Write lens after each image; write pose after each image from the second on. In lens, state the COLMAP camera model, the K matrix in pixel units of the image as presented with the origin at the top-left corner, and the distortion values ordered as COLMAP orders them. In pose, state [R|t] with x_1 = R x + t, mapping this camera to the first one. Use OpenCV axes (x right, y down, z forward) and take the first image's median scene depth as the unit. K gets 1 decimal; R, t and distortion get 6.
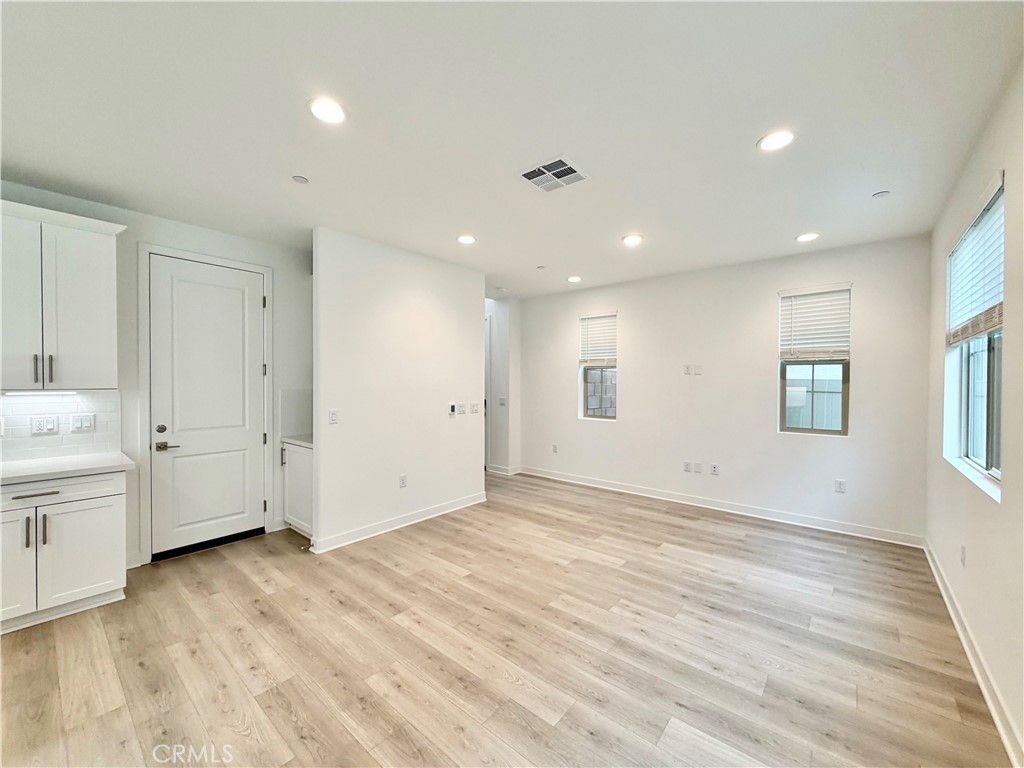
lens RADIAL K [[409.2, 0, 507.8], [0, 409.2, 384.5], [0, 0, 1]] dist [0.002087, -0.000448]
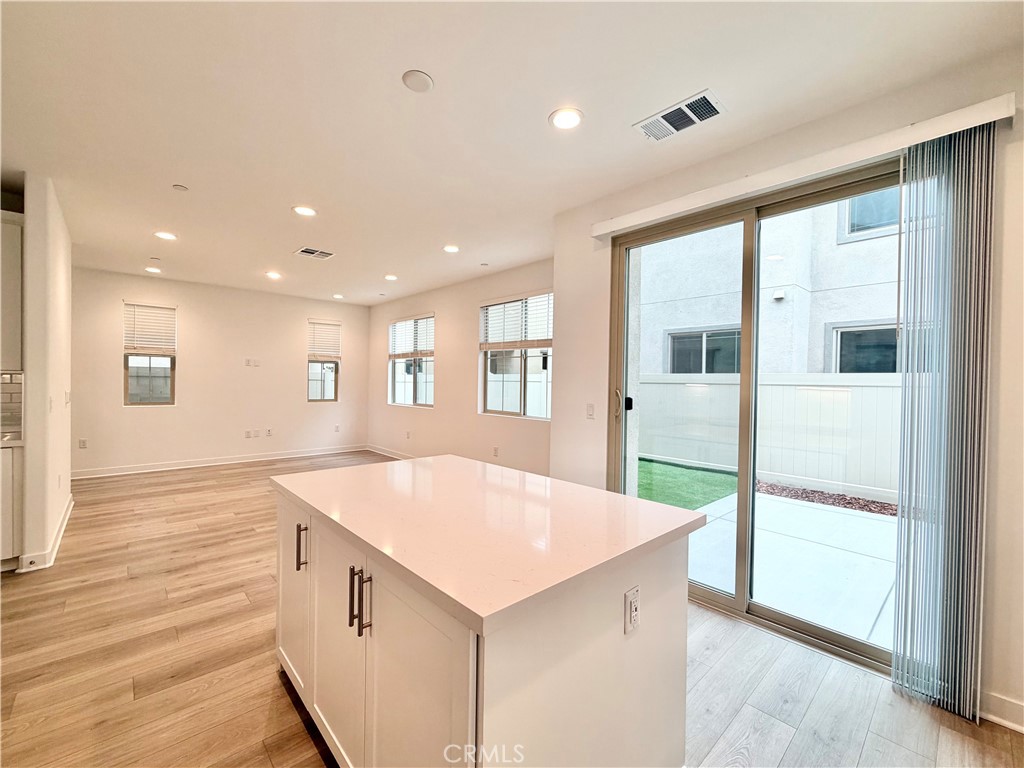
lens RADIAL K [[409.2, 0, 508.6], [0, 409.2, 384.5], [0, 0, 1]] dist [0.002087, -0.000448]
pose [[0.130787, -0.008956, 0.991370, -1.177917], [-0.010304, 0.999893, 0.010393, 0.020696], [-0.991357, -0.011574, 0.130681, -0.043266]]
